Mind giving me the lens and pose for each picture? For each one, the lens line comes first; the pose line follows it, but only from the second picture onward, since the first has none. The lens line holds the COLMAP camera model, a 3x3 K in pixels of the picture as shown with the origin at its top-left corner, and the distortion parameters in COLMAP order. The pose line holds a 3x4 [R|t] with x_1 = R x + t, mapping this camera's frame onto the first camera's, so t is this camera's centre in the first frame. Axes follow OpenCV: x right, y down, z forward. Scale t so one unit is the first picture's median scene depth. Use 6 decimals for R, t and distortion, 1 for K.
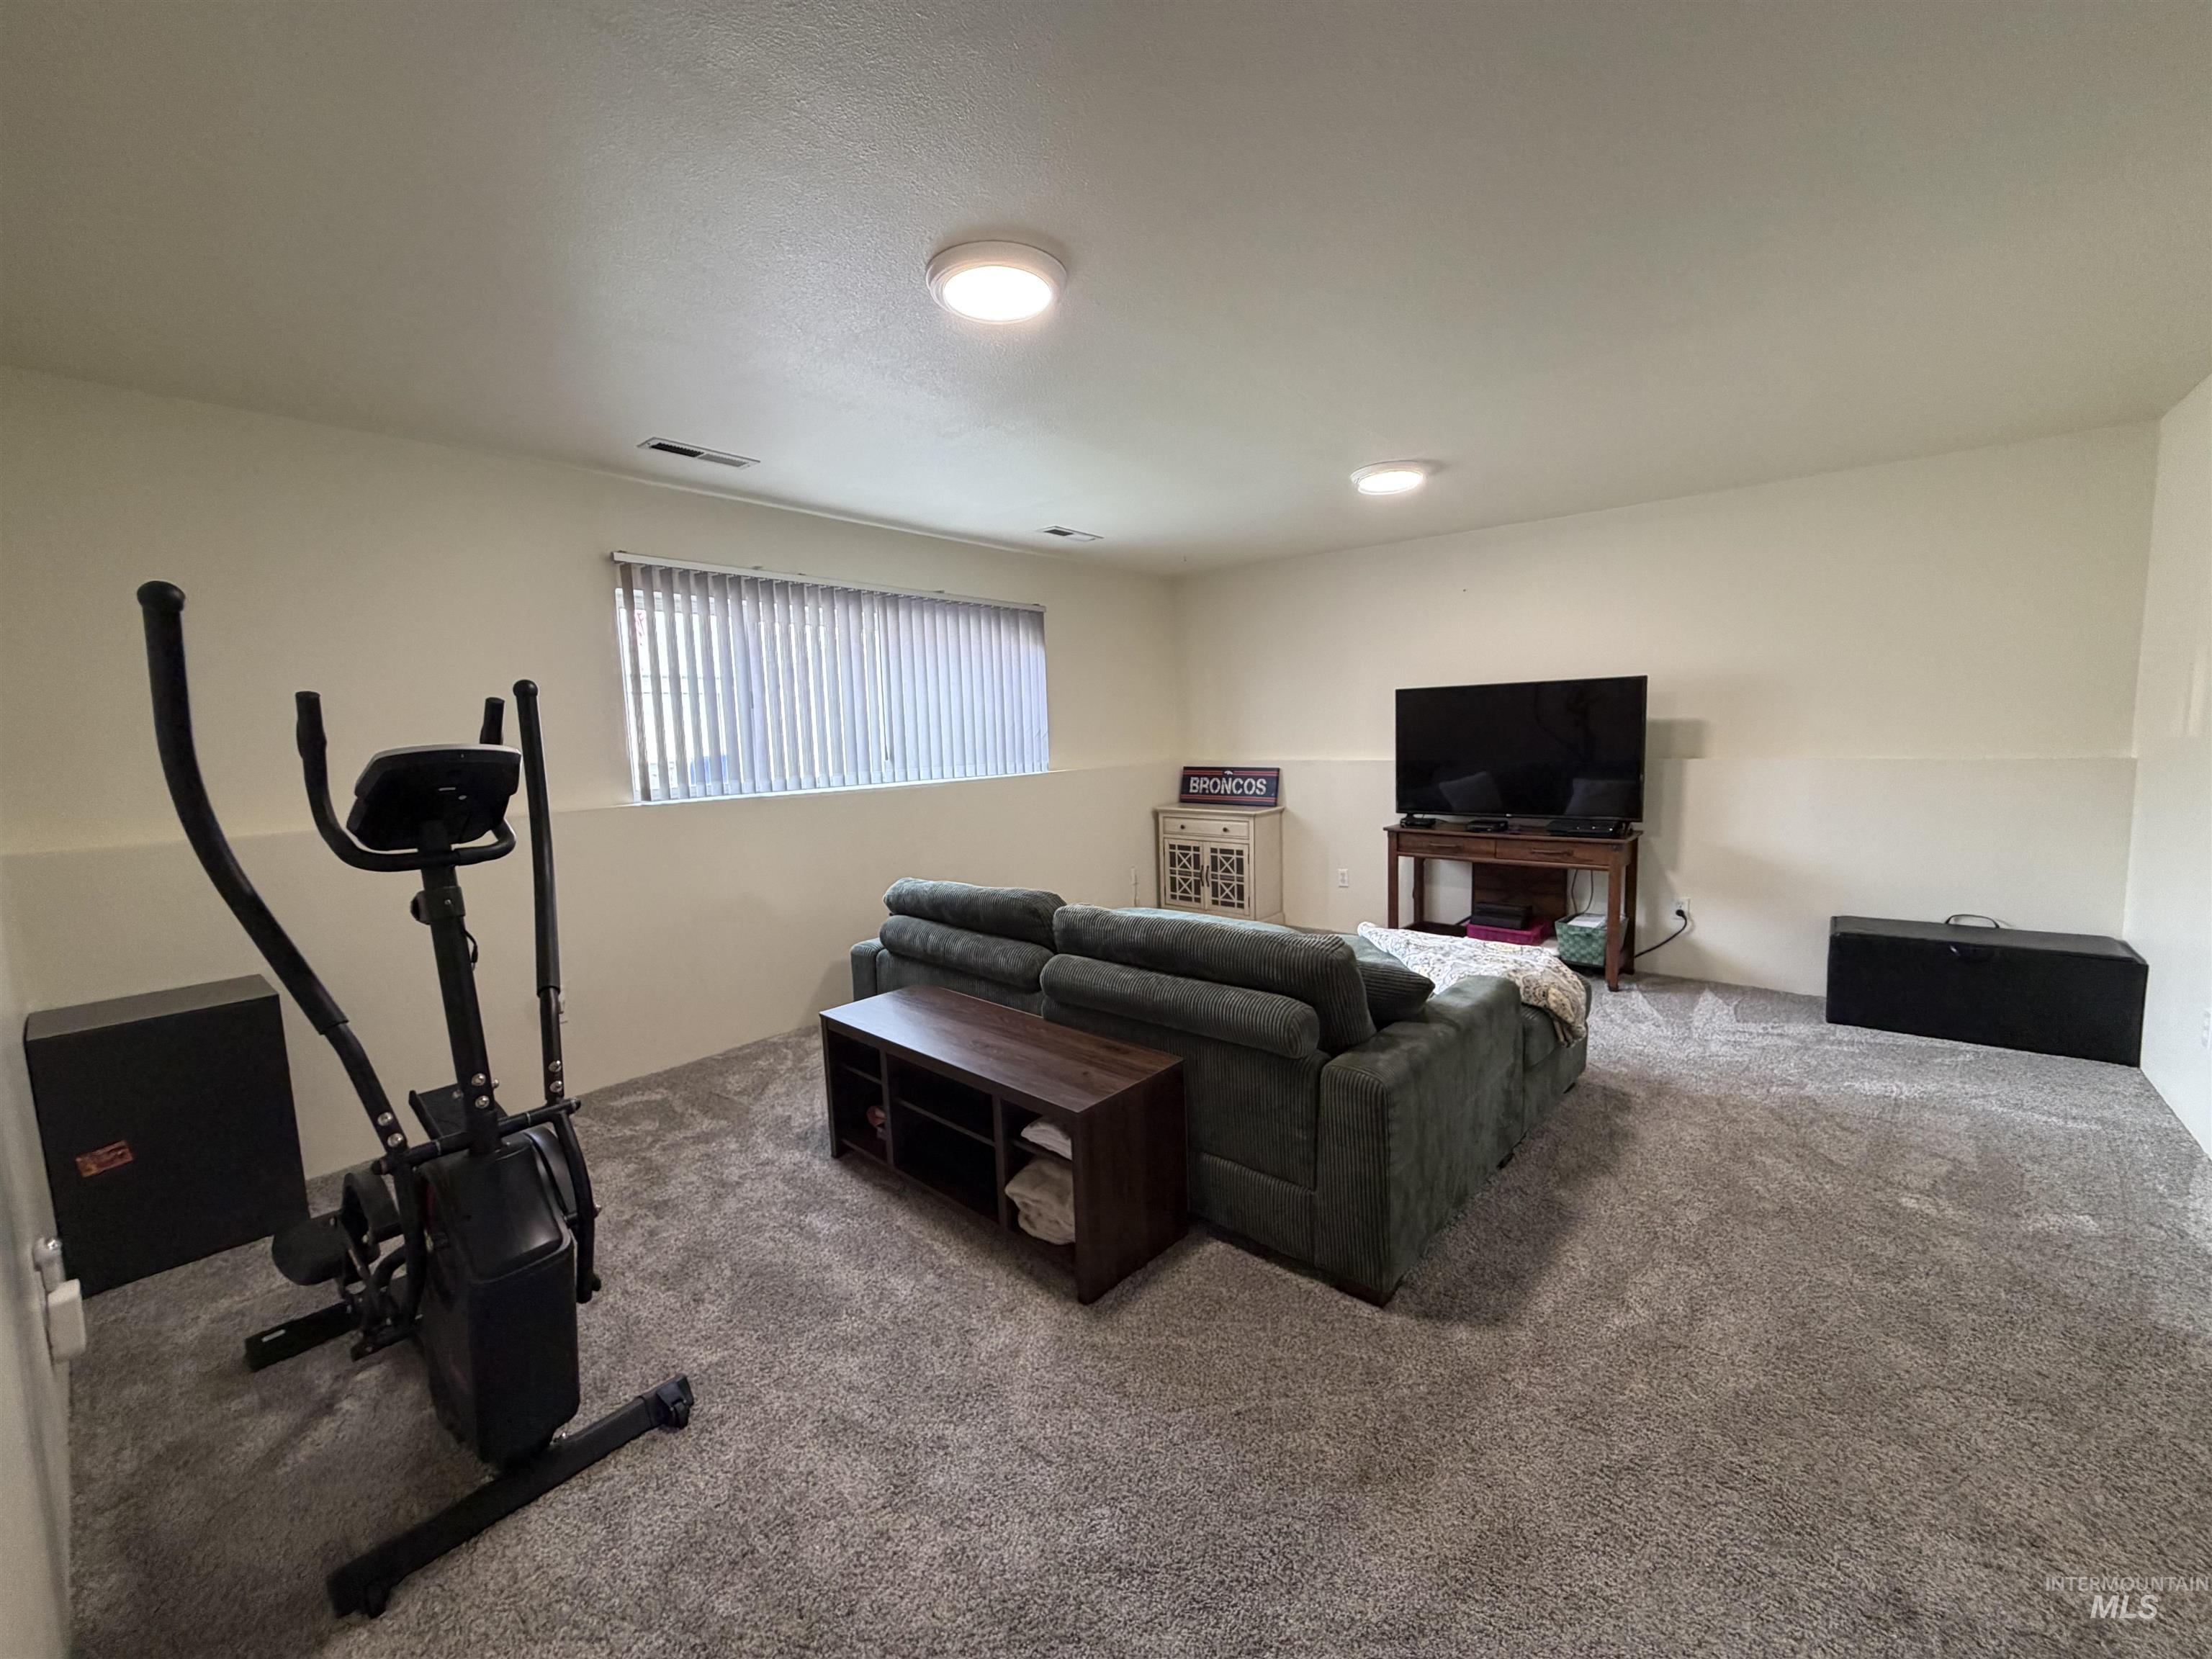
lens RADIAL K [[884.4, 0, 1097.6], [0, 884.4, 827.5], [0, 0, 1]] dist [0.000220, 0.000576]
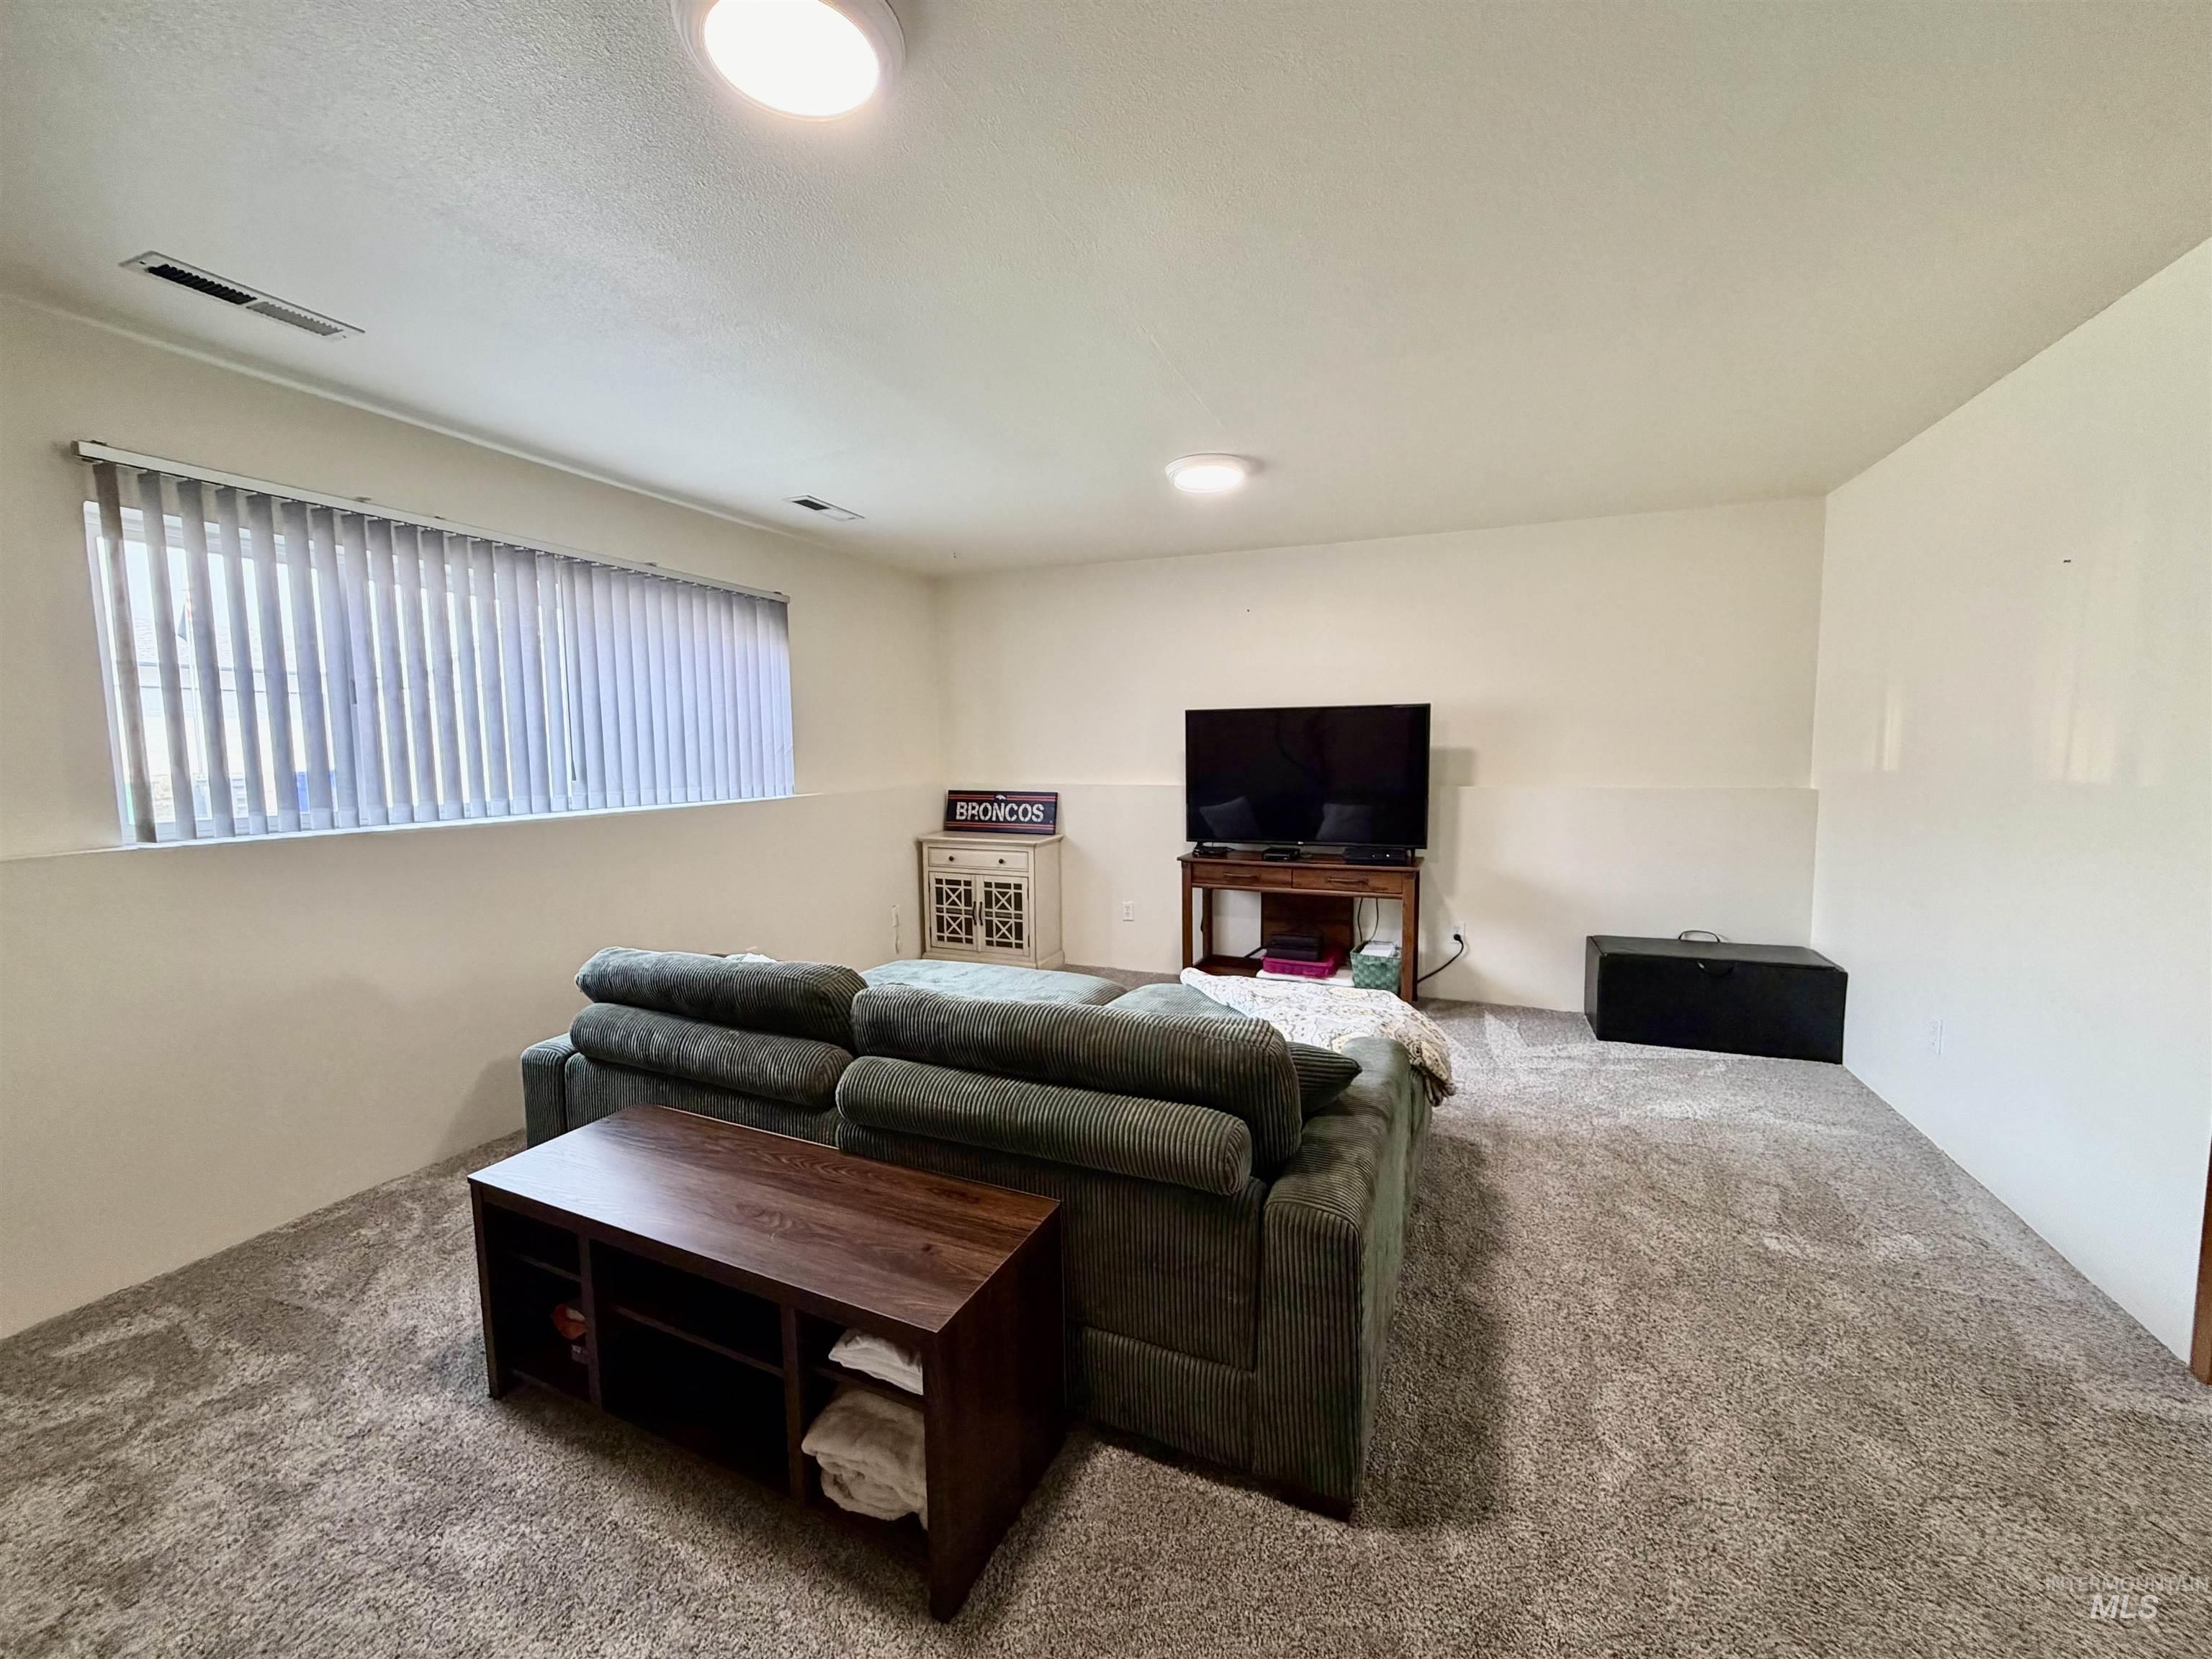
lens RADIAL K [[884.4, 0, 1097.6], [0, 884.4, 827.5], [0, 0, 1]] dist [0.000220, 0.000576]
pose [[0.951472, -0.007023, 0.307656, -0.063260], [0.014474, 0.999654, -0.021945, -0.017892], [-0.307396, 0.025333, 0.951245, 0.203184]]
